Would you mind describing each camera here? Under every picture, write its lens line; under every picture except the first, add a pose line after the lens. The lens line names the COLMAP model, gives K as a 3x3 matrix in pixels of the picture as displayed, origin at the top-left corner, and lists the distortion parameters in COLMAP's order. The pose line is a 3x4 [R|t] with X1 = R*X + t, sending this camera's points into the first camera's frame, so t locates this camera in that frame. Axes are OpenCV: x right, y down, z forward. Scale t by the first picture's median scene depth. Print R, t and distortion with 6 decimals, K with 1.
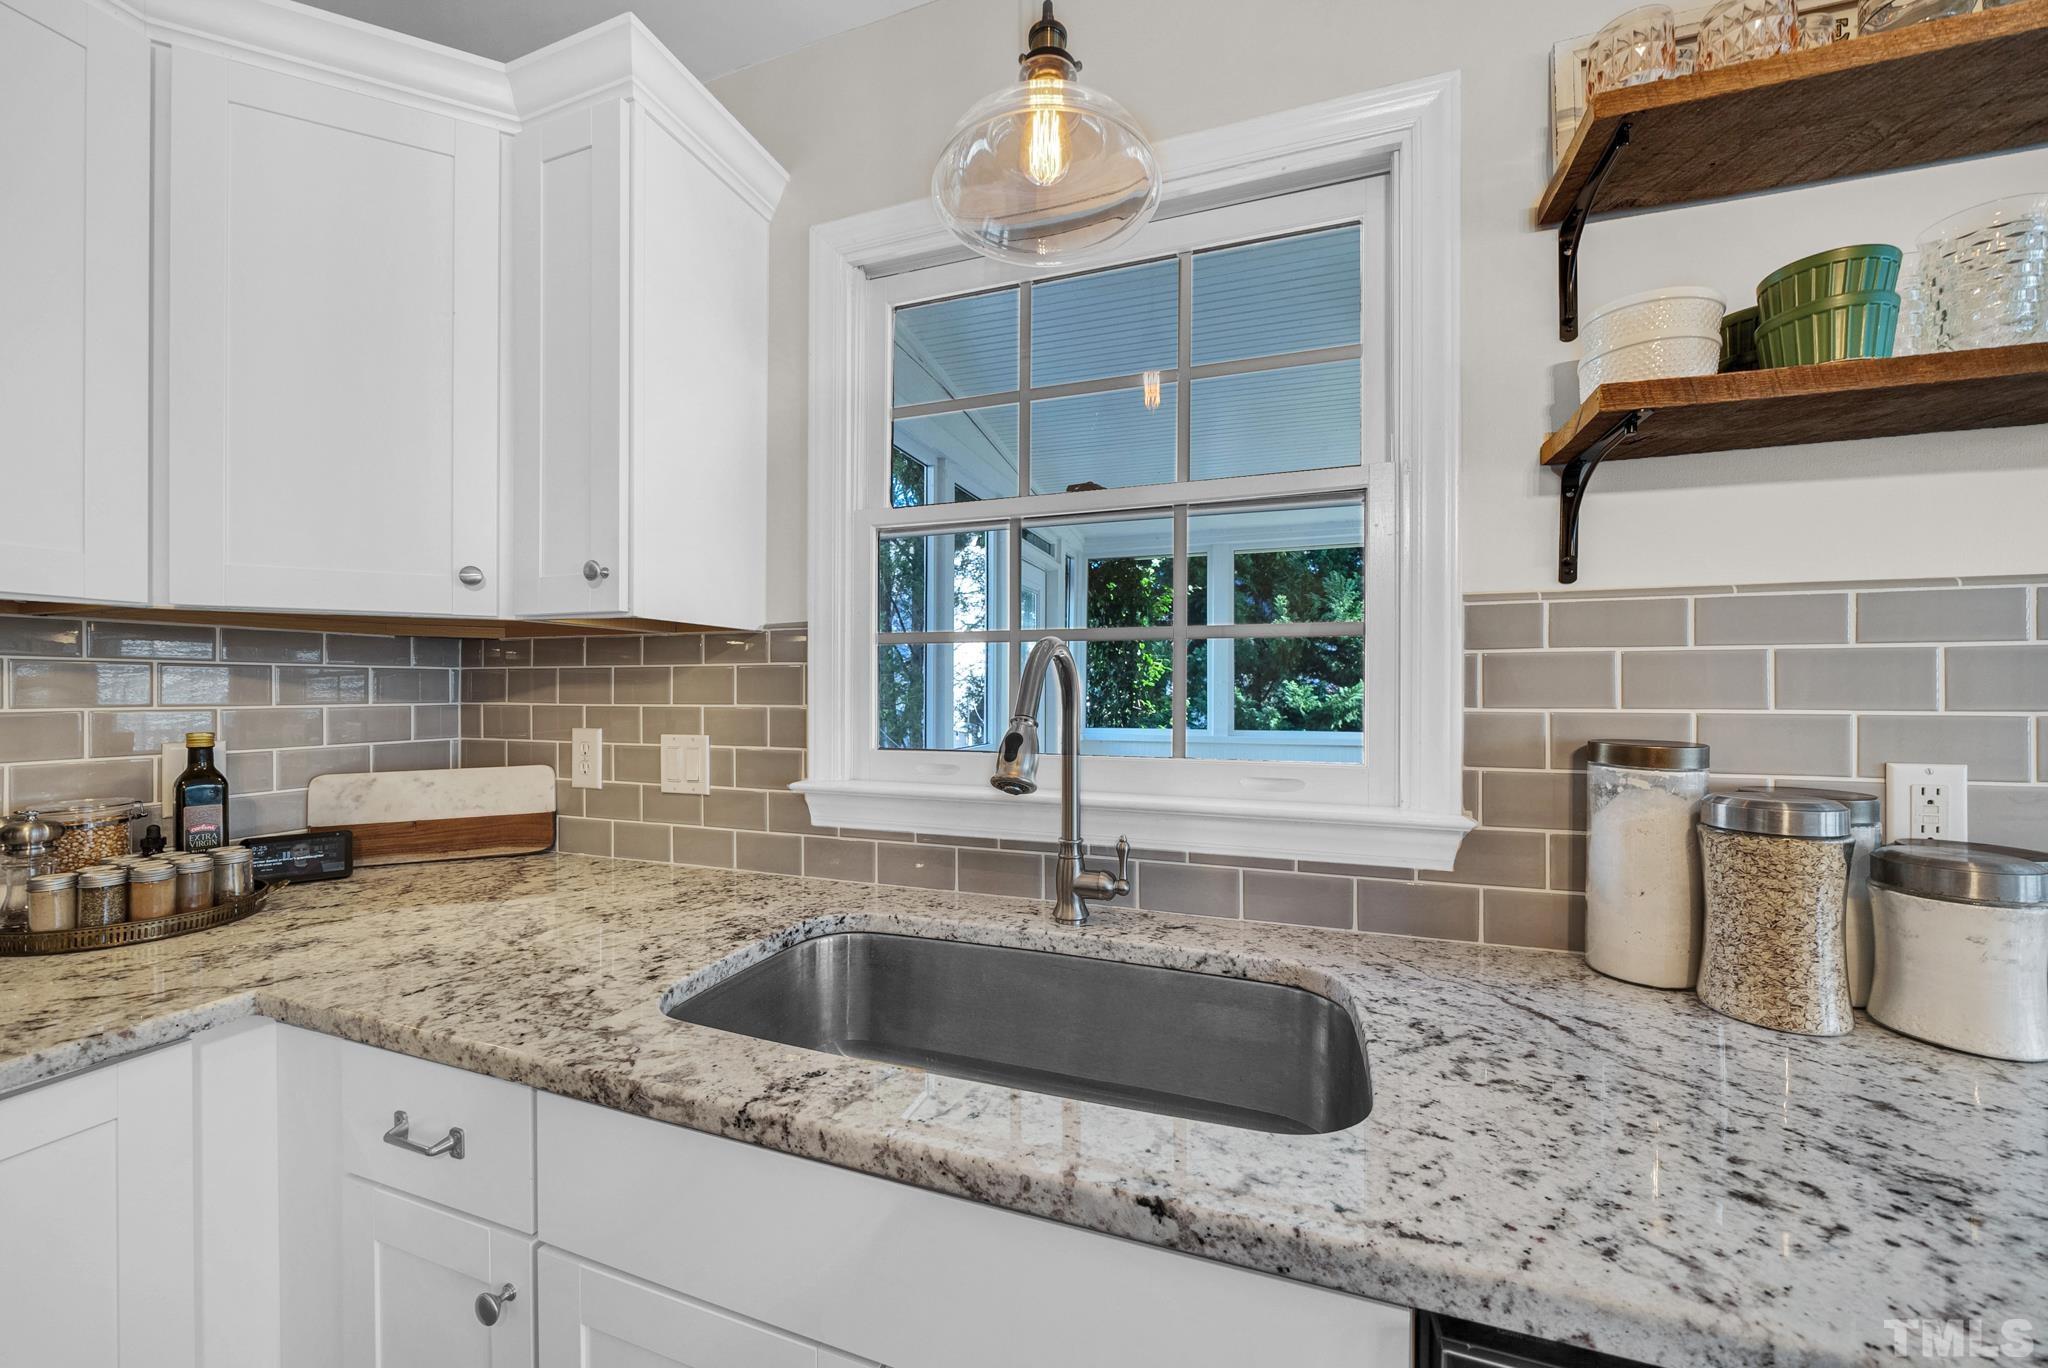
lens RADIAL K [[744.2, 0, 1021.1], [0, 744.2, 689.2], [0, 0, 1]] dist [-0.005432, -0.000663]
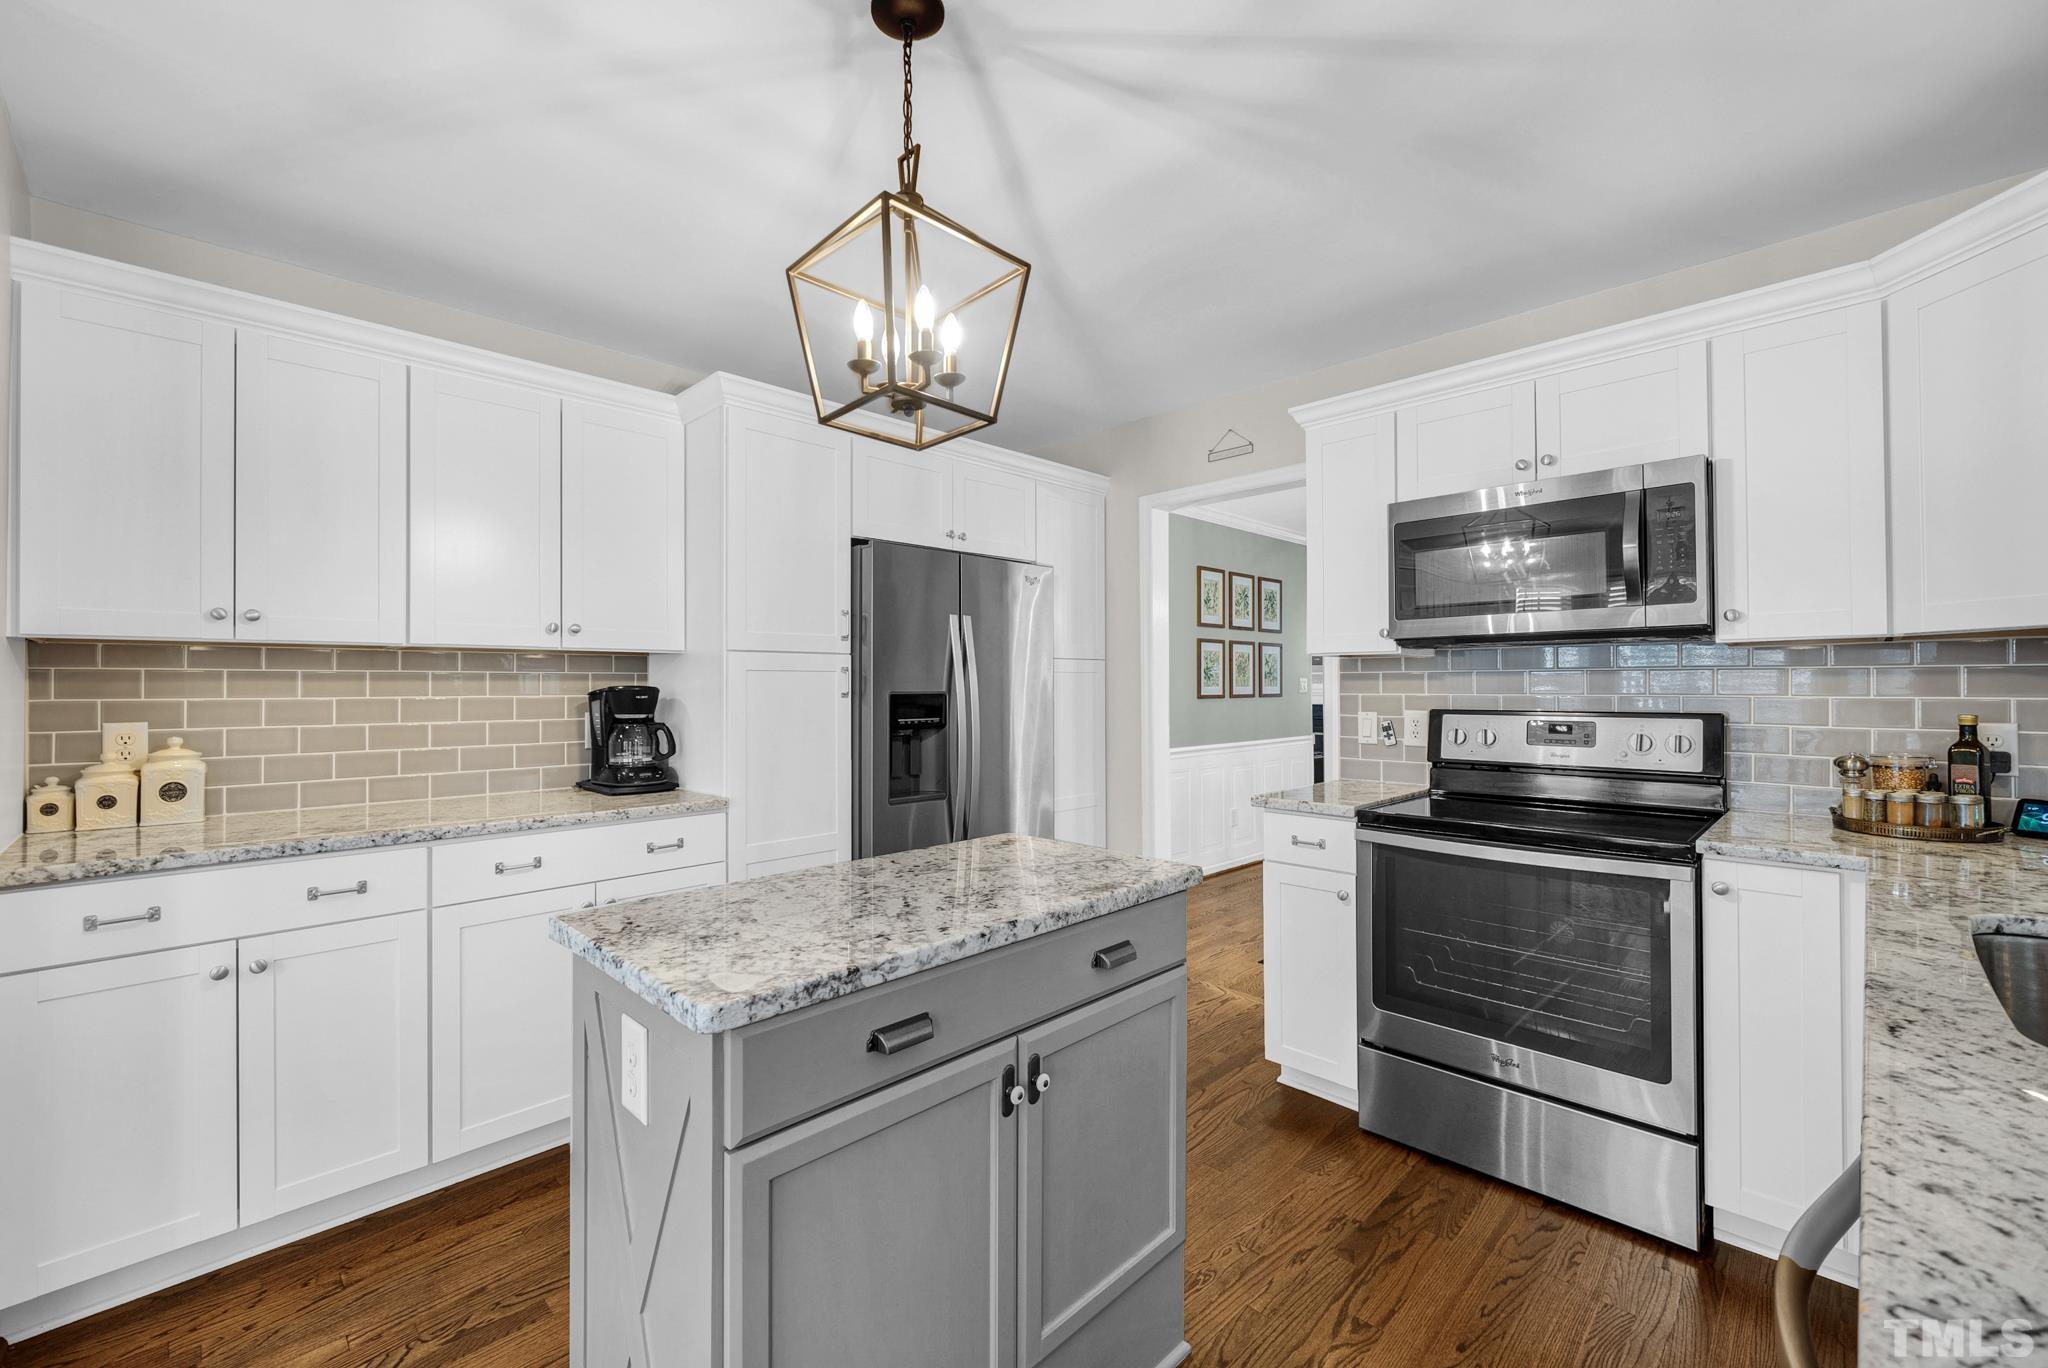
lens RADIAL K [[831.3, 0, 1010.9], [0, 831.3, 685.3], [0, 0, 1]] dist [-0.006069, 0.000950]
pose [[-0.439747, -0.000404, -0.898122, 1.219911], [0.005350, 0.999981, -0.003070, -0.004519], [0.898106, -0.006155, -0.439736, 0.029660]]
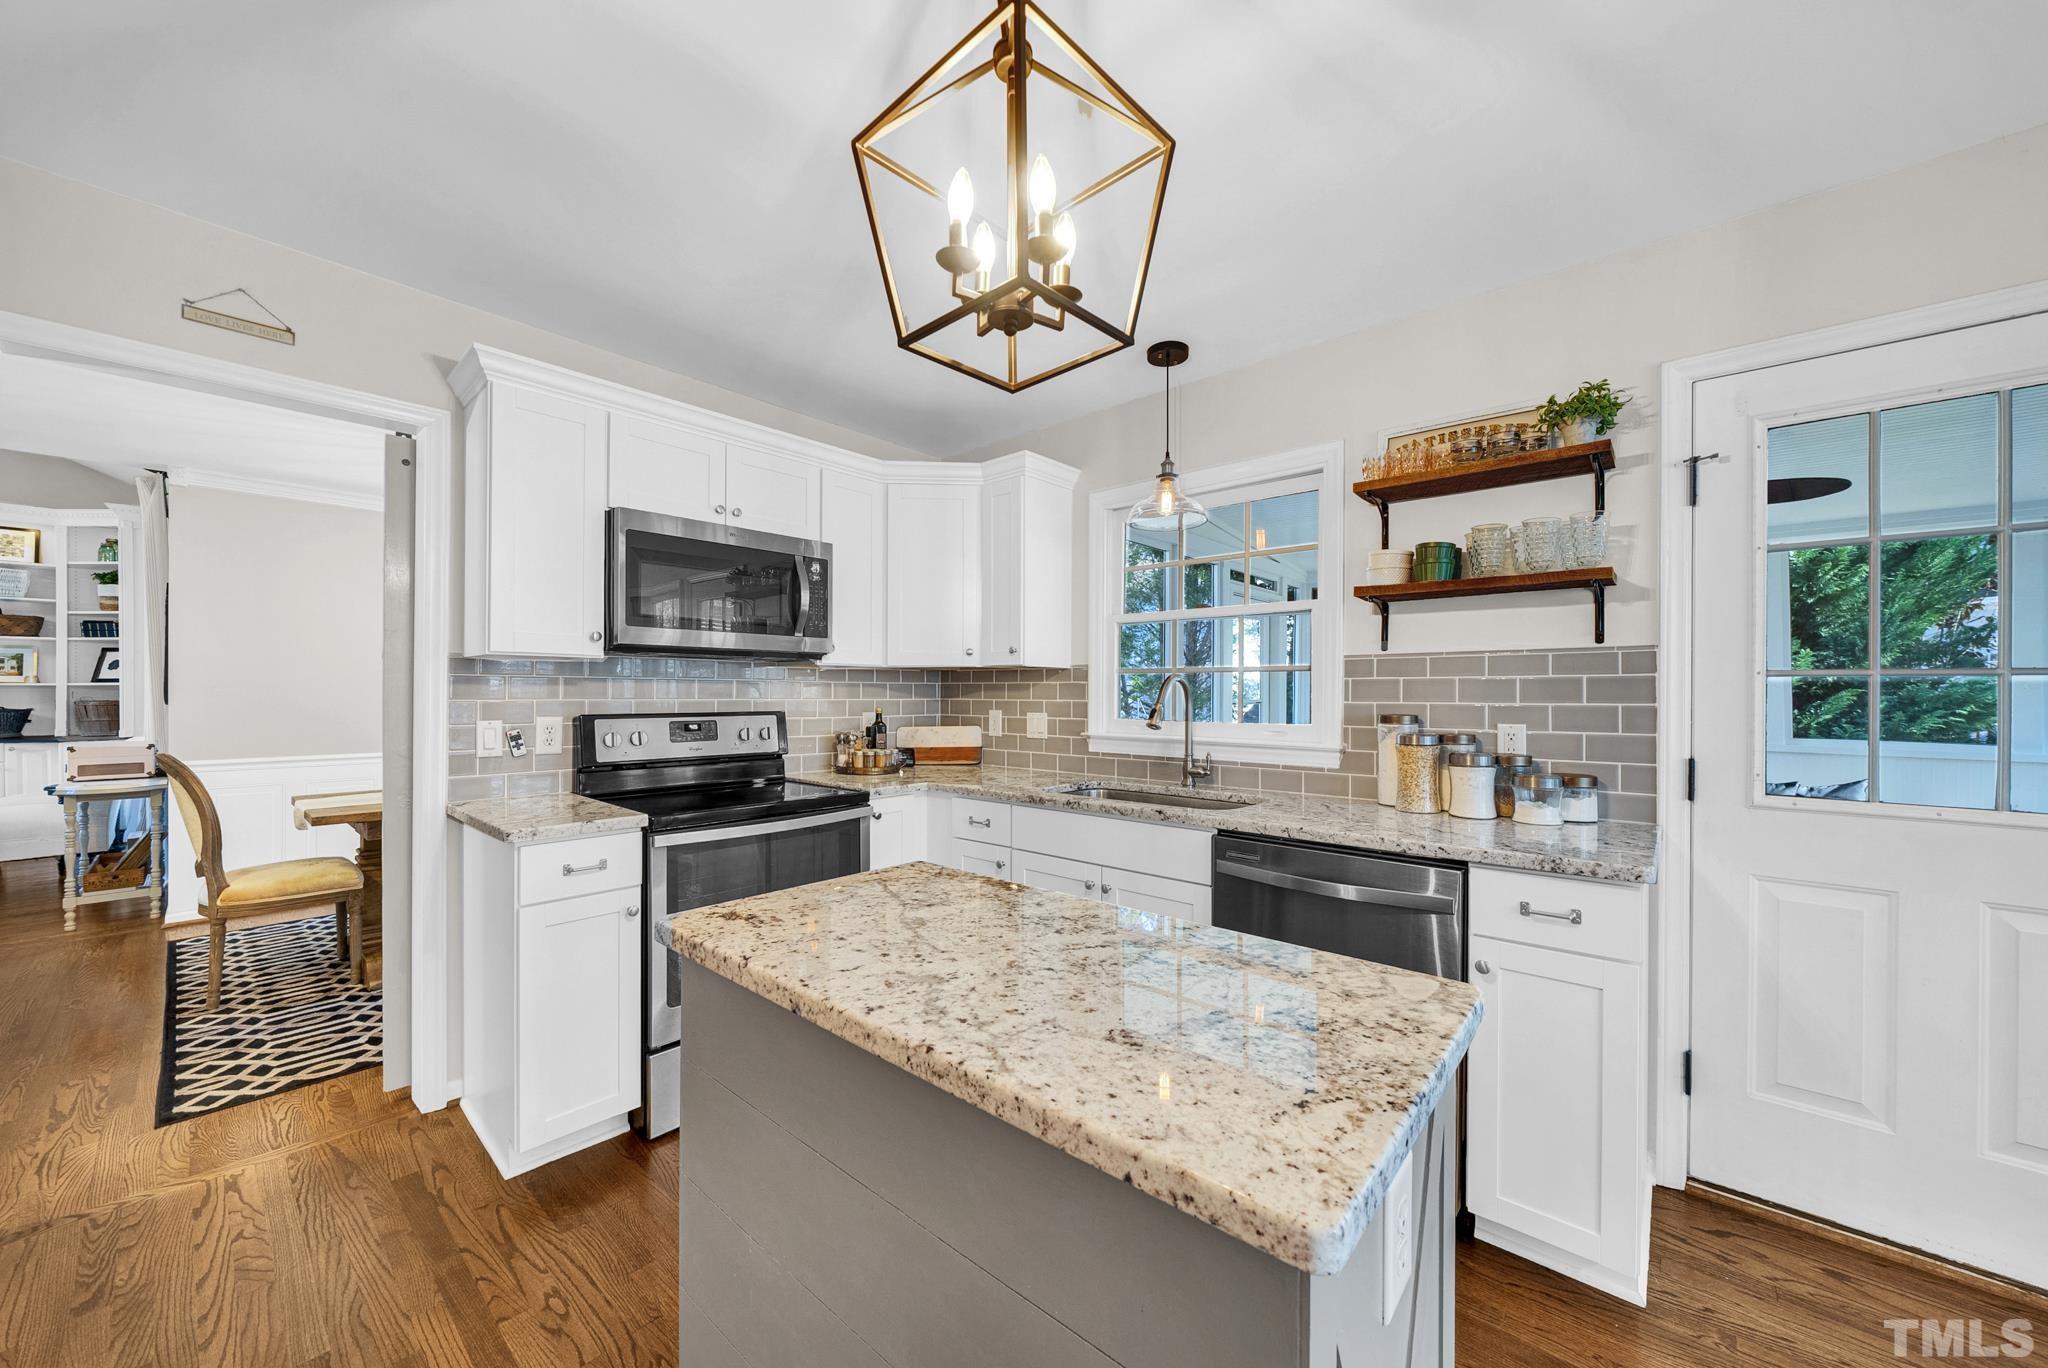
lens RADIAL K [[744.2, 0, 1016.9], [0, 744.2, 695.1], [0, 0, 1]] dist [-0.005432, -0.000663]
pose [[0.925002, 0.003351, -0.379948, 0.471997], [-0.002007, 0.999990, 0.003933, -0.003377], [0.379957, -0.002875, 0.924999, -1.491347]]
